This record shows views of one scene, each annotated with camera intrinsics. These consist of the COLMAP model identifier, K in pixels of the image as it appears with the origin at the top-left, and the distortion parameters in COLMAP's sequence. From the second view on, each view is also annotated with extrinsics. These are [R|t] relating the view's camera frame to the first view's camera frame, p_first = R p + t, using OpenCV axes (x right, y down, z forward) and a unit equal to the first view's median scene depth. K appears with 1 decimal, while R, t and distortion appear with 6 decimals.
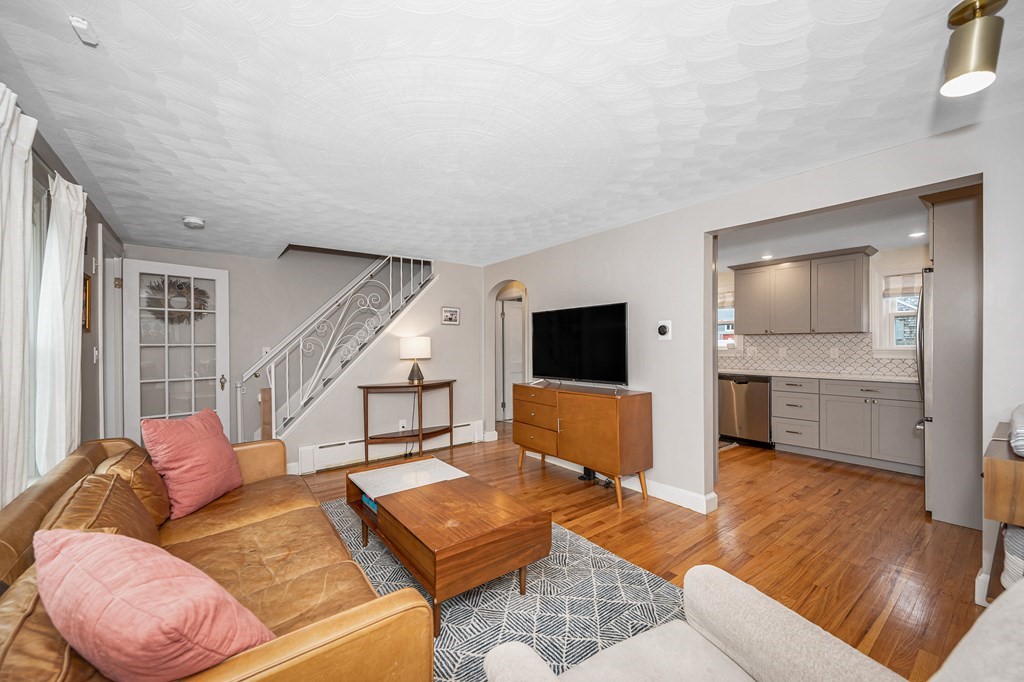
lens RADIAL K [[421.0, 0, 524.7], [0, 421.0, 341.5], [0, 0, 1]] dist [0.000112, -0.000215]
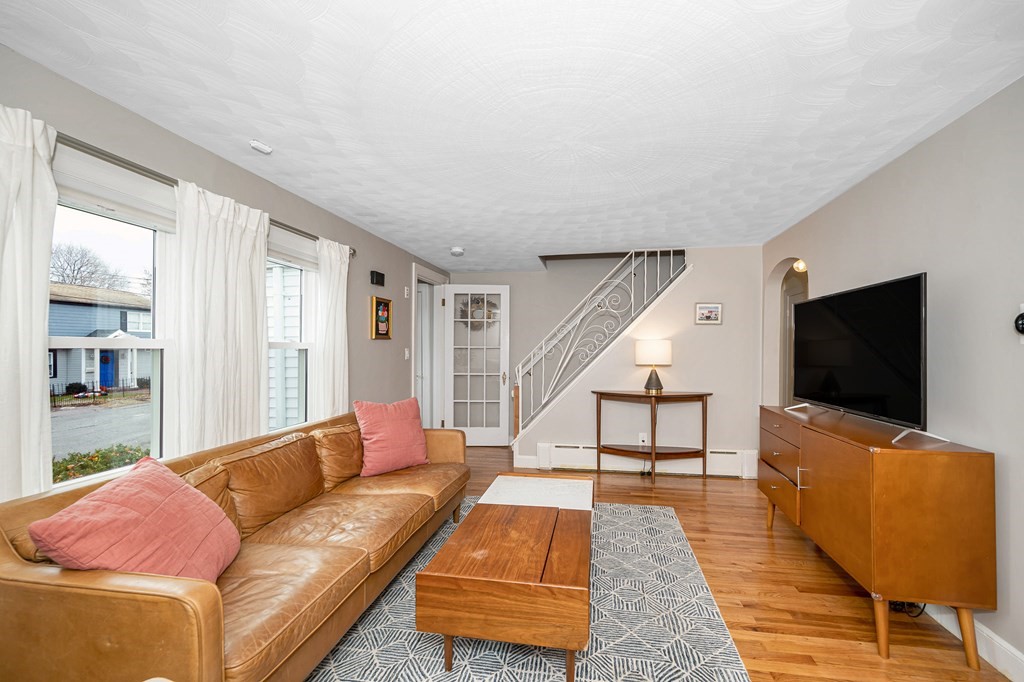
lens RADIAL K [[439.9, 0, 531.3], [0, 439.9, 346.2], [0, 0, 1]] dist [0.001758, 0.000438]
pose [[0.655053, 0.005903, -0.755560, 0.300107], [-0.001145, 0.999976, 0.006820, -0.004482], [0.755582, -0.003603, 0.655044, 0.244513]]
